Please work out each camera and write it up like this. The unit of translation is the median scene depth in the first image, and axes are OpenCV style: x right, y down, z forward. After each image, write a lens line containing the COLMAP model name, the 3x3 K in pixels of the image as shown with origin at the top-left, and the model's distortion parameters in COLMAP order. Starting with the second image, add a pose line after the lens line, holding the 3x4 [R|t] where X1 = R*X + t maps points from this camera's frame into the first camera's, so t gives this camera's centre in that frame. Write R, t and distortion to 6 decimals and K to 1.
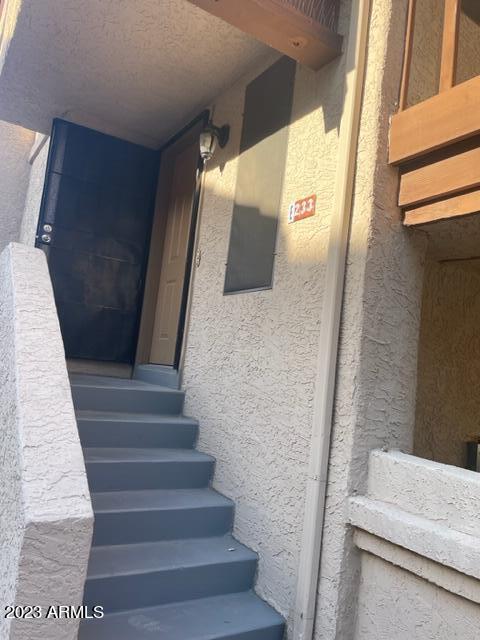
lens RADIAL K [[484.1, 0, 239.8], [0, 484.1, 319.4], [0, 0, 1]] dist [0.066995, -0.084002]
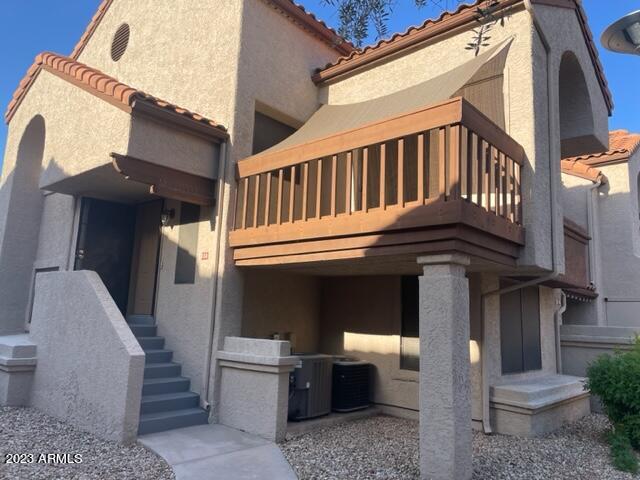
lens RADIAL K [[484.1, 0, 335.8], [0, 484.1, 240.9], [0, 0, 1]] dist [0.066995, -0.084002]
pose [[0.952937, -0.028259, 0.301849, 0.008122], [0.035032, 0.999241, -0.017047, -0.254760], [-0.301138, 0.026820, 0.953203, -2.048366]]
